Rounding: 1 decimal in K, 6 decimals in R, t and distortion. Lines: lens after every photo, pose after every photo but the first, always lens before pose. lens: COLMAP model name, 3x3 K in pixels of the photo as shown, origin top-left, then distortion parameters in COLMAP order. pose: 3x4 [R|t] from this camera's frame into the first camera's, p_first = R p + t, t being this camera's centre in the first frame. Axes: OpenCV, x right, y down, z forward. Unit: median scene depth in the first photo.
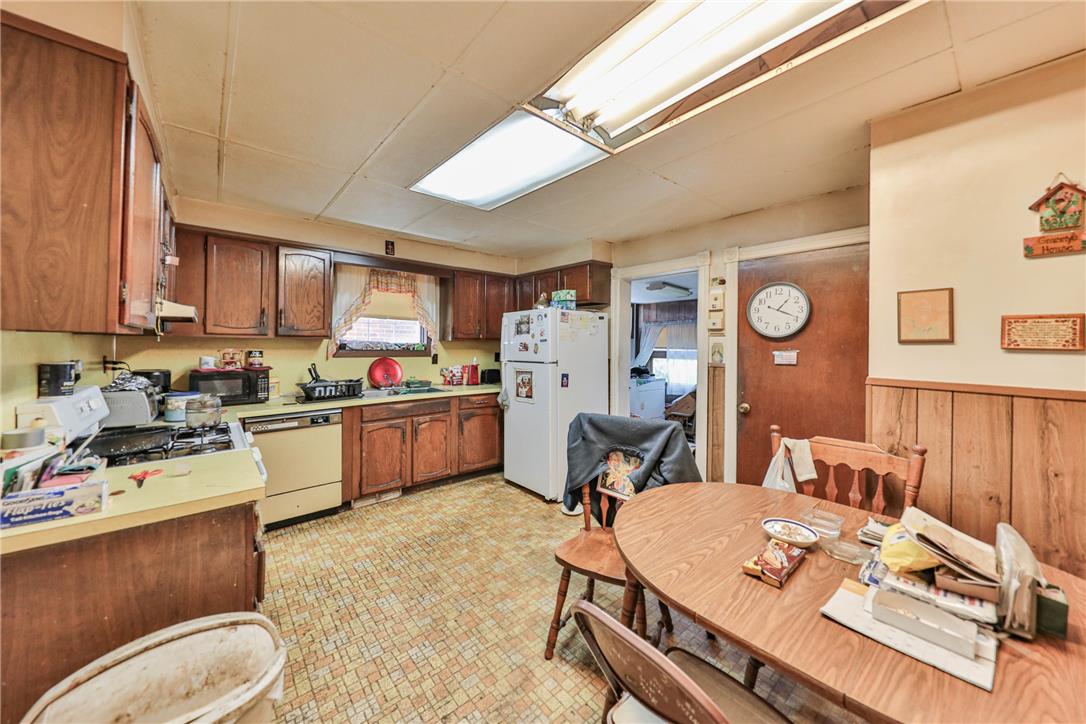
lens RADIAL K [[382.9, 0, 549.7], [0, 382.9, 339.8], [0, 0, 1]] dist [0.005166, -0.000178]
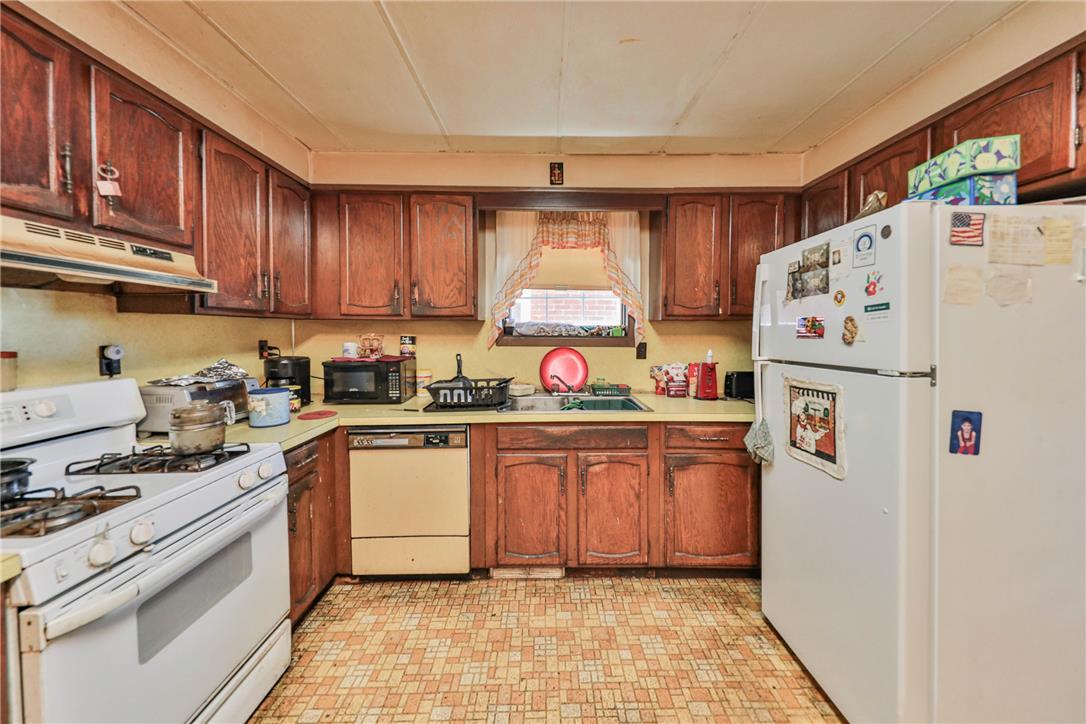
lens RADIAL K [[382.9, 0, 549.7], [0, 382.9, 339.8], [0, 0, 1]] dist [0.005166, -0.000178]
pose [[0.762944, 0.006159, -0.646435, -0.016772], [0.012785, 0.999615, 0.024613, 0.018537], [0.646338, -0.027043, 0.762572, 0.526882]]
